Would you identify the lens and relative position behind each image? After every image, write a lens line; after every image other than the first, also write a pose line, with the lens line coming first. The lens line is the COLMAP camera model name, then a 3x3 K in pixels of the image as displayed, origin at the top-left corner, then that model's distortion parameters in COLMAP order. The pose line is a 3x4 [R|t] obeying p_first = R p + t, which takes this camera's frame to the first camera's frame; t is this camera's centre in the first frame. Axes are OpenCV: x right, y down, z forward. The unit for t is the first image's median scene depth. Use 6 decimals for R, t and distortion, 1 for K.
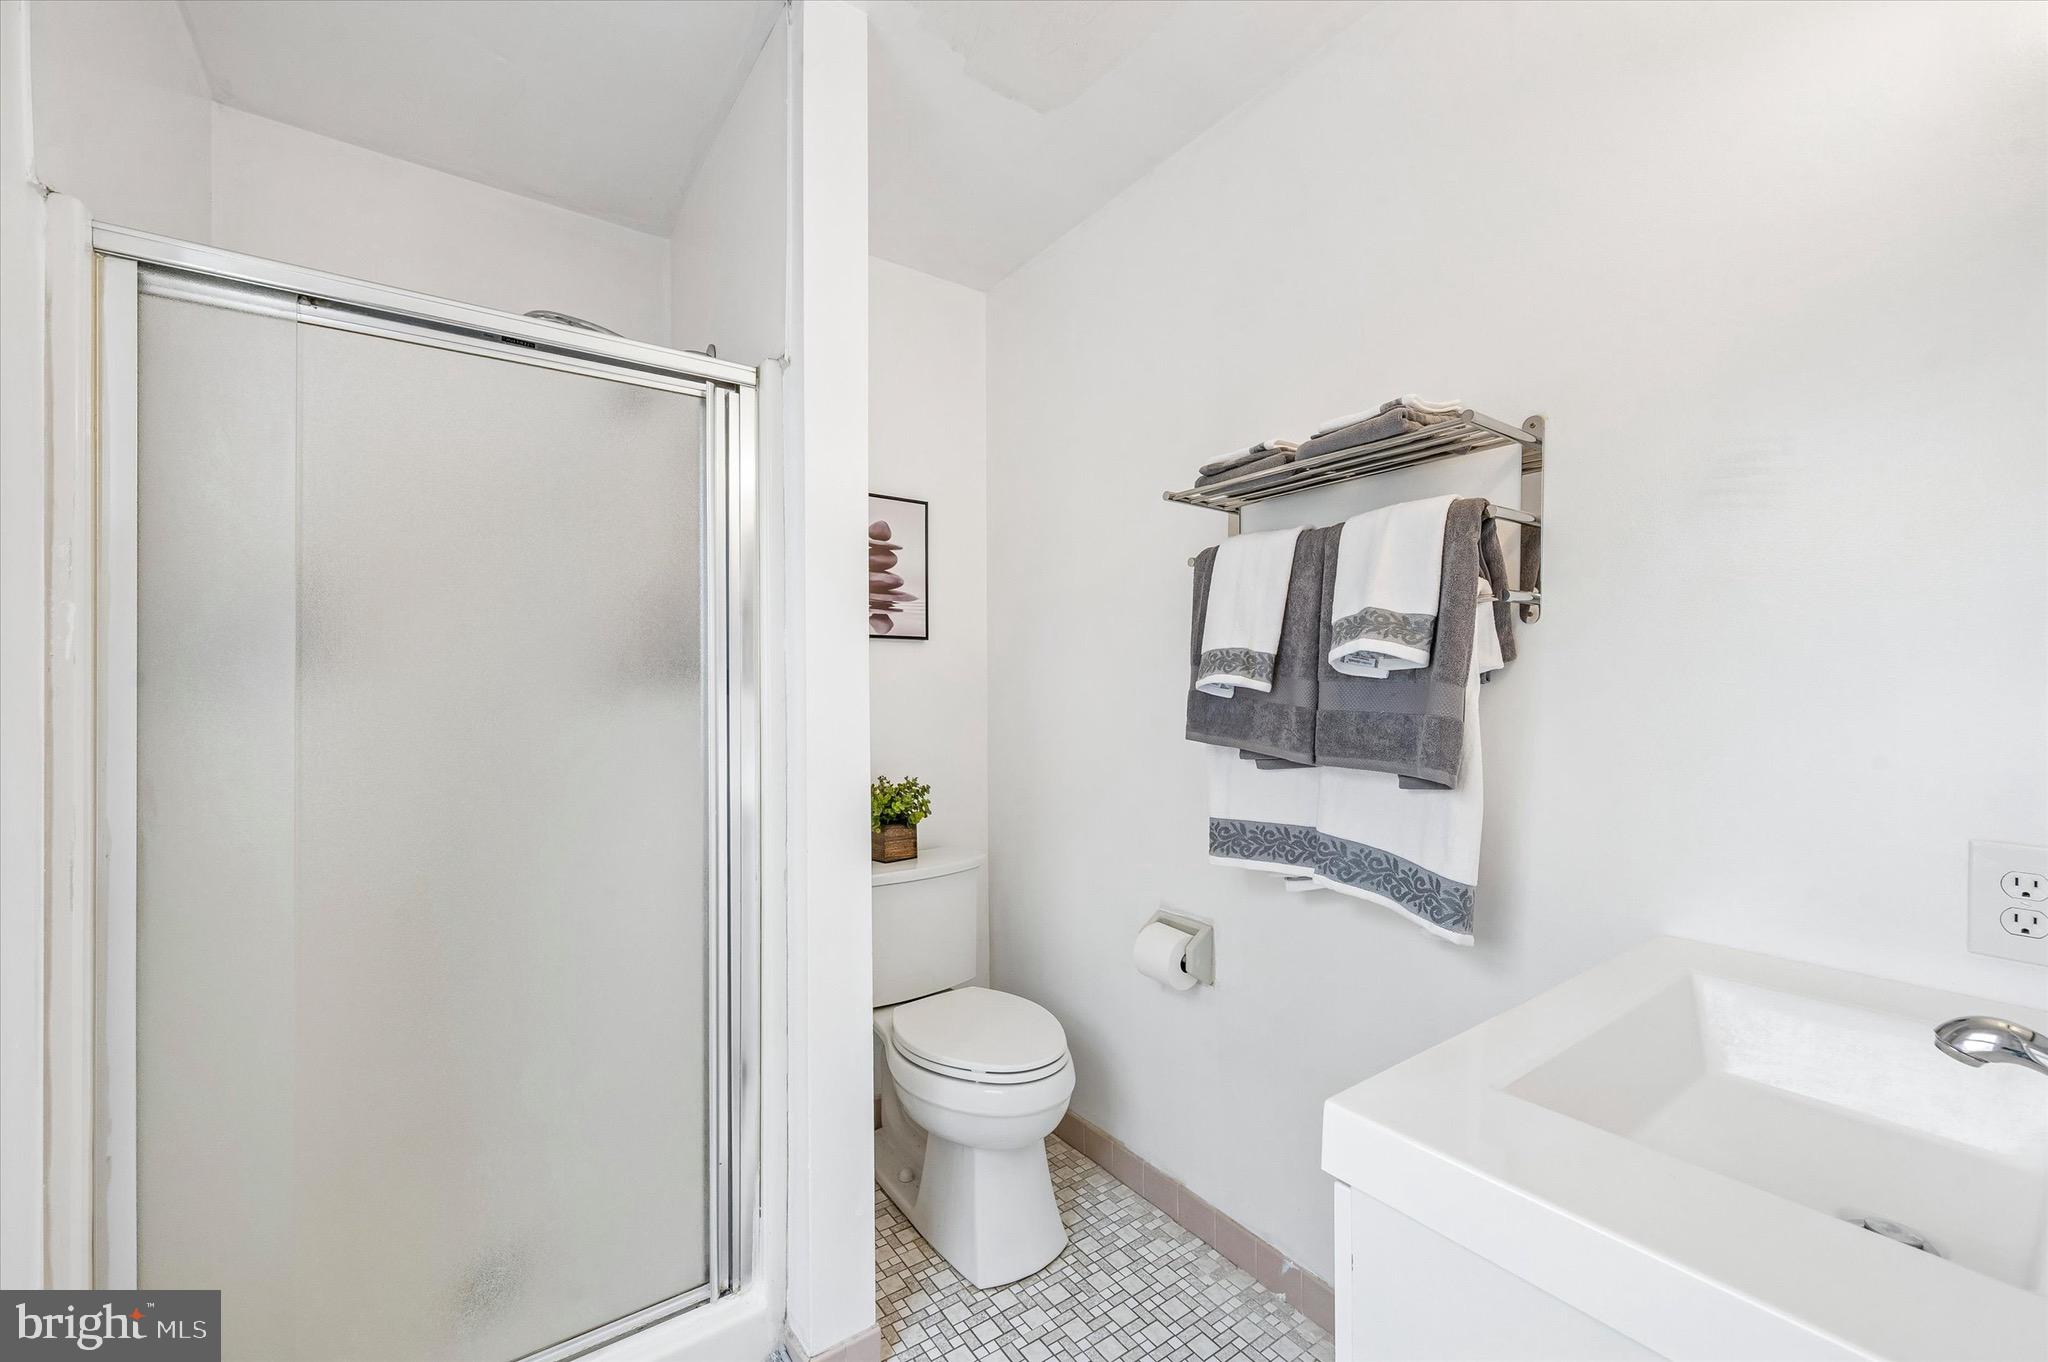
lens RADIAL K [[813.8, 0, 1029.0], [0, 813.8, 683.4], [0, 0, 1]] dist [-0.001217, -0.000387]
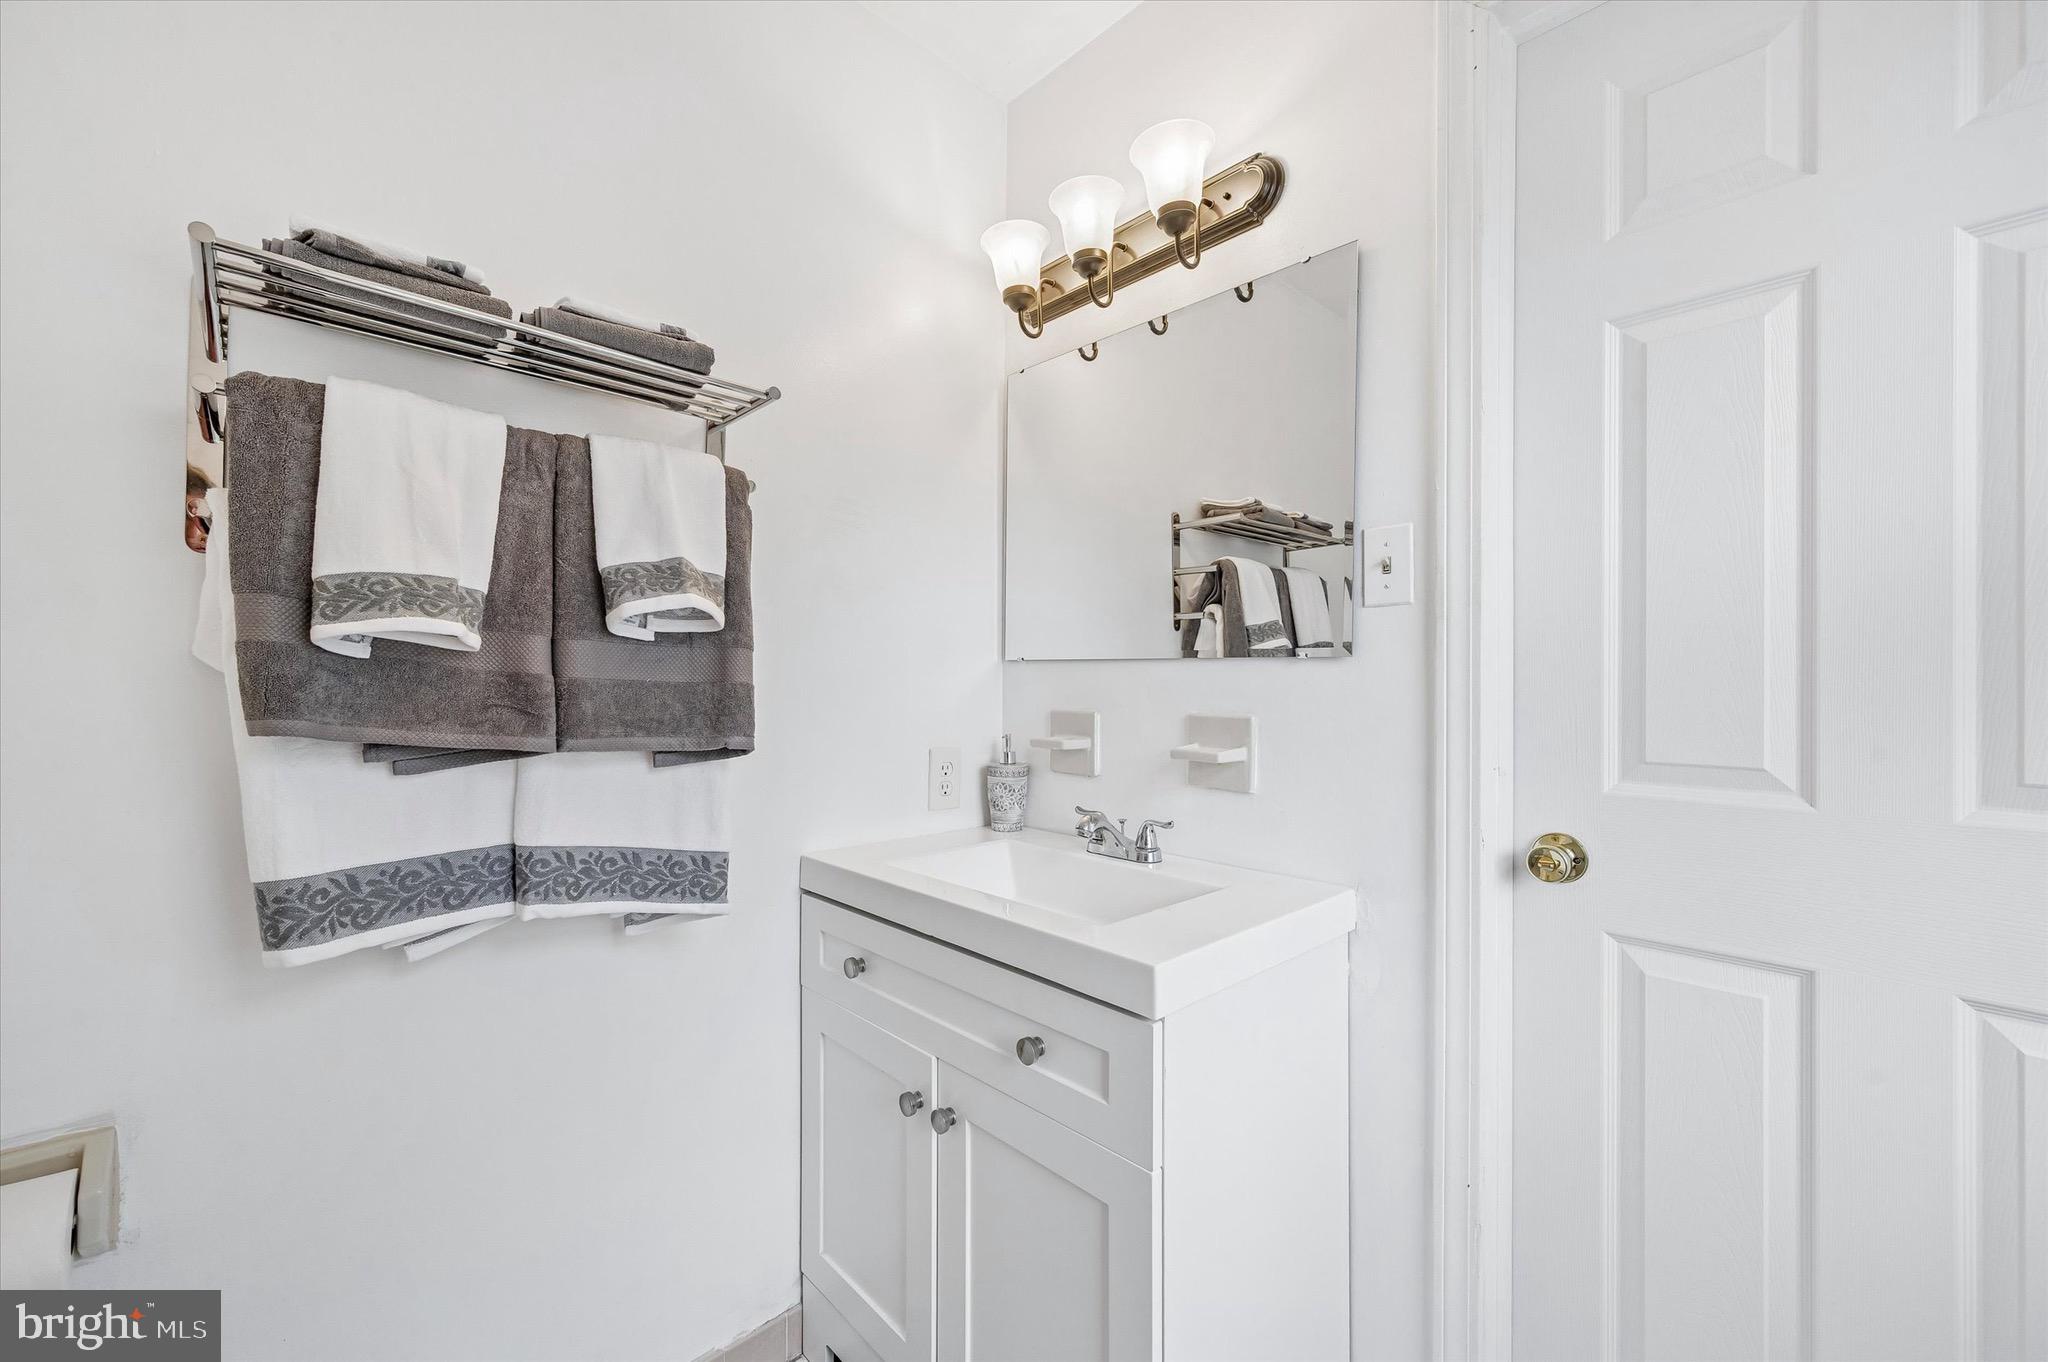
lens RADIAL K [[813.8, 0, 1029.0], [0, 813.8, 683.4], [0, 0, 1]] dist [-0.001217, -0.000387]
pose [[-0.150916, 0.011736, 0.988477, -0.432061], [-0.008920, 0.999873, -0.013233, 0.043229], [-0.988506, -0.010814, -0.150792, 0.677128]]
